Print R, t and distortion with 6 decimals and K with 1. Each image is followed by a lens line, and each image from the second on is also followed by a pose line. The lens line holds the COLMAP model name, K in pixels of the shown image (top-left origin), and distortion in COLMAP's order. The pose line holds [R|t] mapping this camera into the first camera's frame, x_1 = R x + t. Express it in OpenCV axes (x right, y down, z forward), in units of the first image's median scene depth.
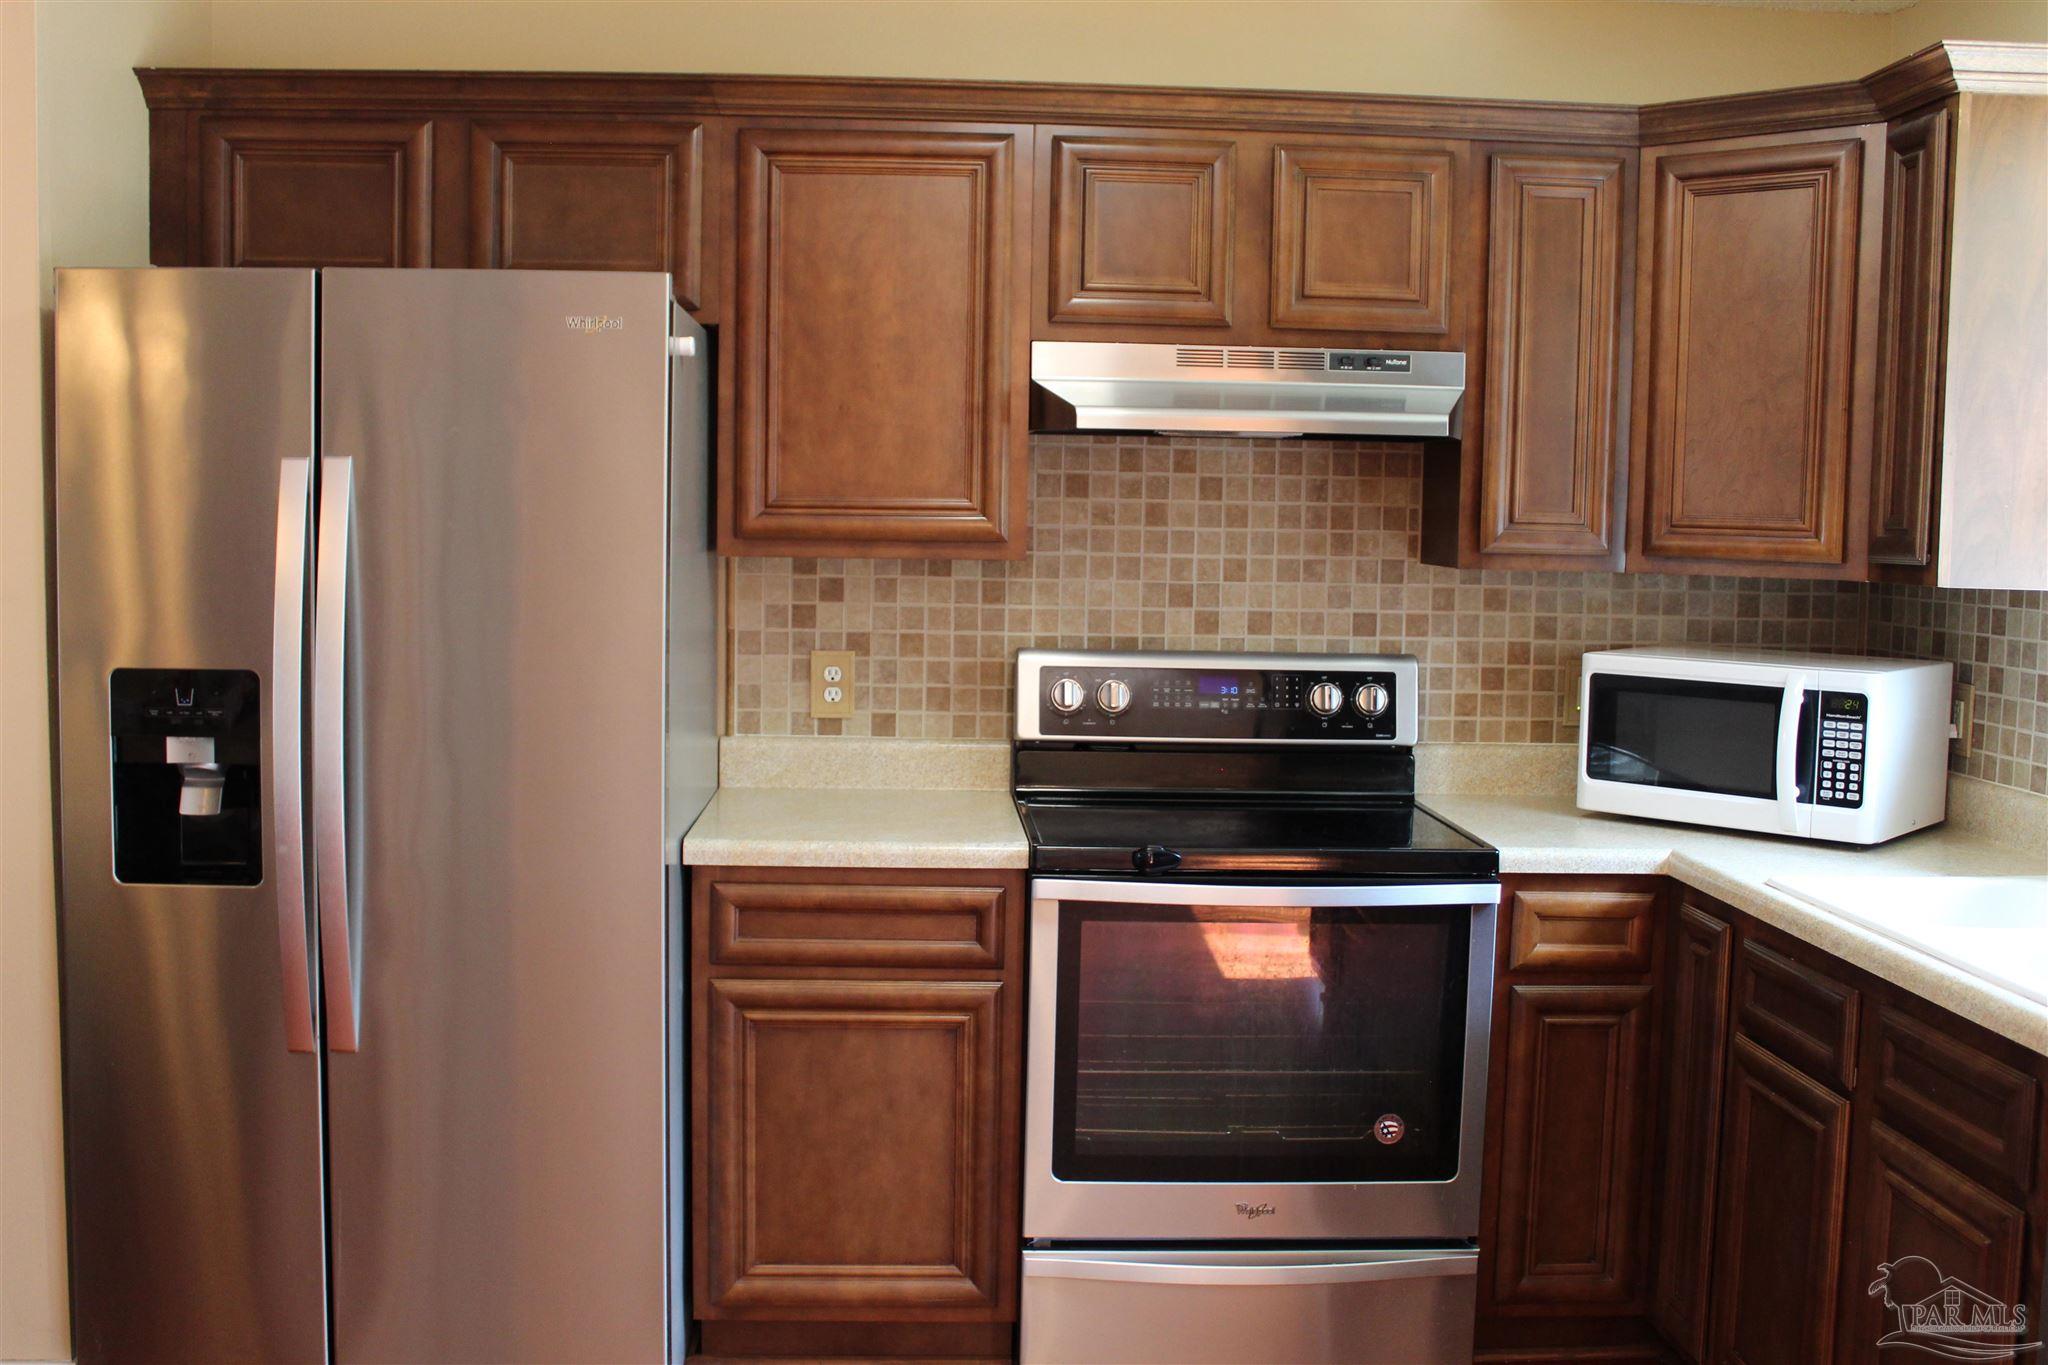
lens RADIAL K [[1992.7, 0, 1011.4], [0, 1992.7, 679.0], [0, 0, 1]] dist [-0.133538, 0.133768]
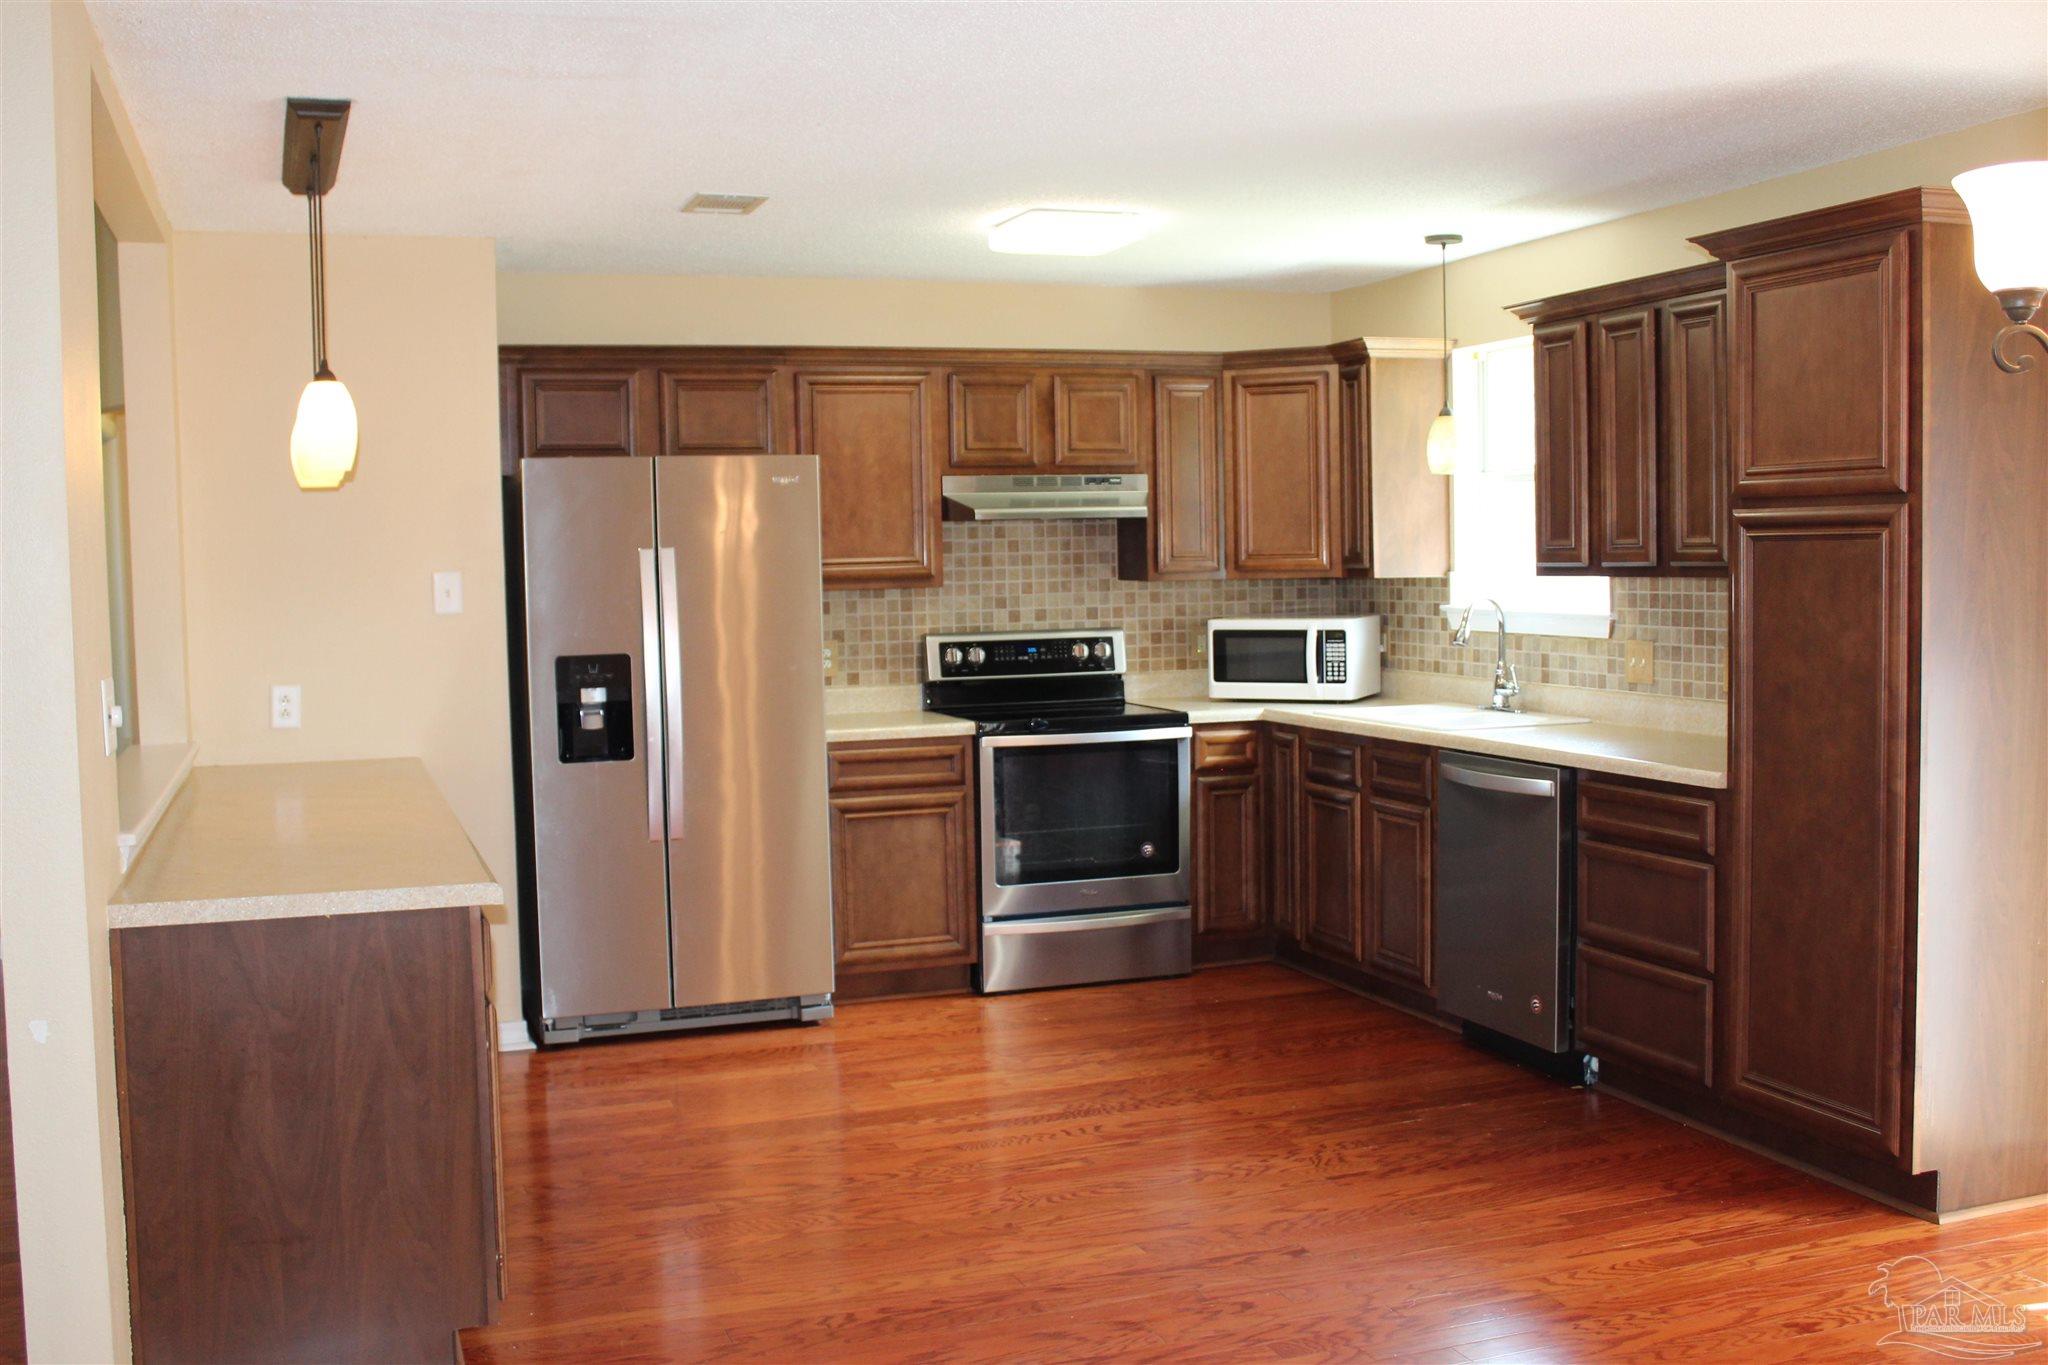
lens RADIAL K [[1992.7, 0, 1011.4], [0, 1992.7, 679.0], [0, 0, 1]] dist [-0.133538, 0.133768]
pose [[0.956473, -0.057140, 0.286173, -0.507842], [0.063468, 0.997901, -0.012879, 0.062746], [-0.284836, 0.030481, 0.958092, -0.925506]]
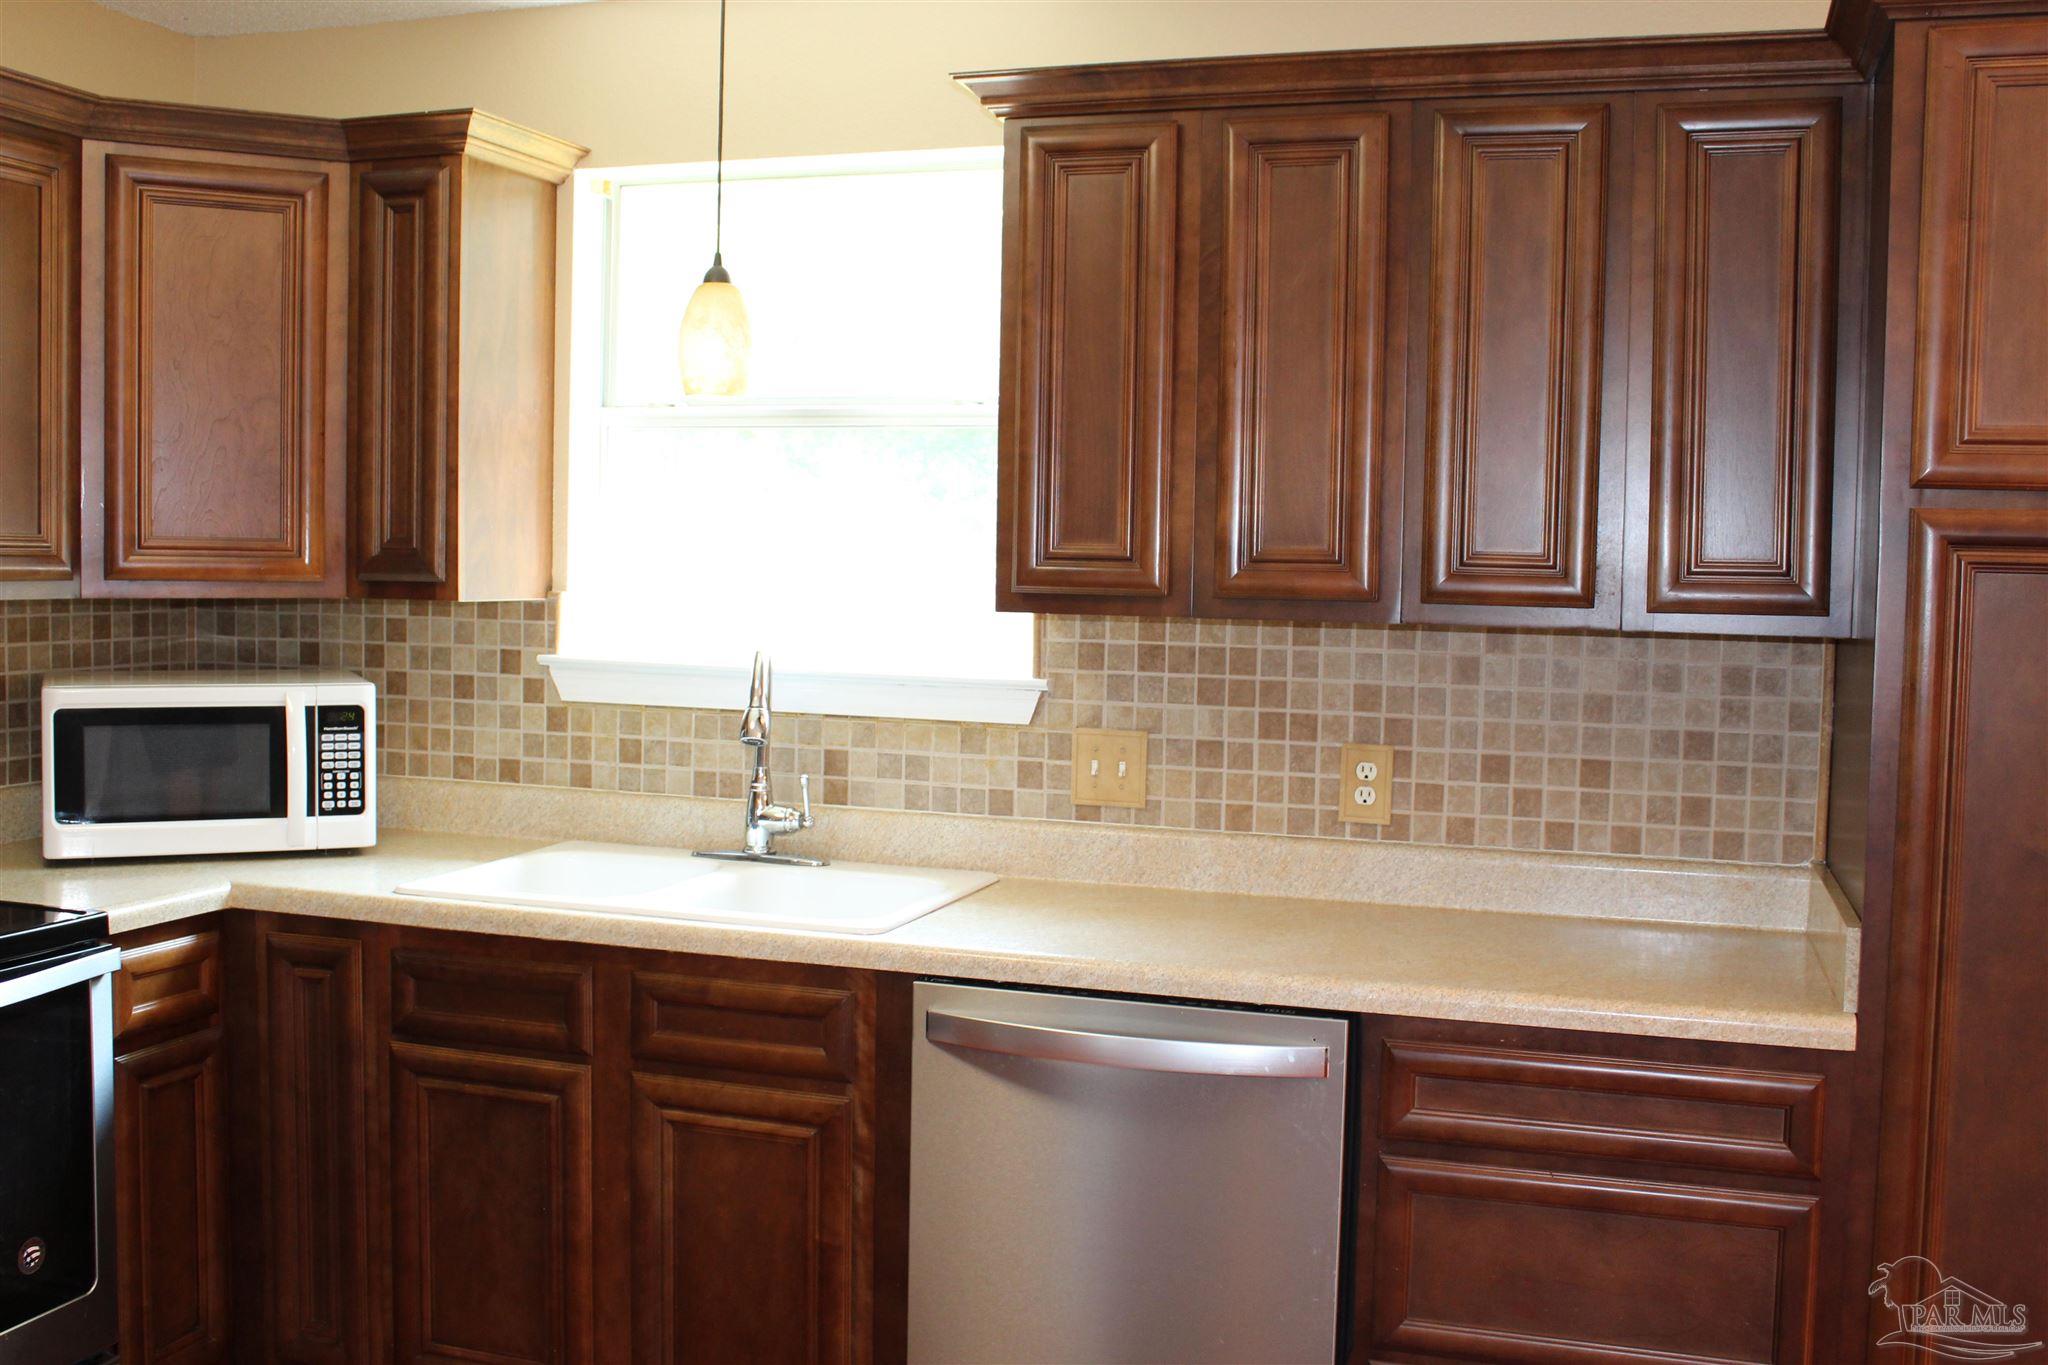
lens RADIAL K [[1992.7, 0, 1011.4], [0, 1992.7, 679.0], [0, 0, 1]] dist [-0.133538, 0.133768]
pose [[0.363149, -0.070899, 0.929030, -0.395707], [0.065560, 0.996574, 0.050427, -0.034712], [-0.929422, 0.042595, 0.366553, 0.268207]]
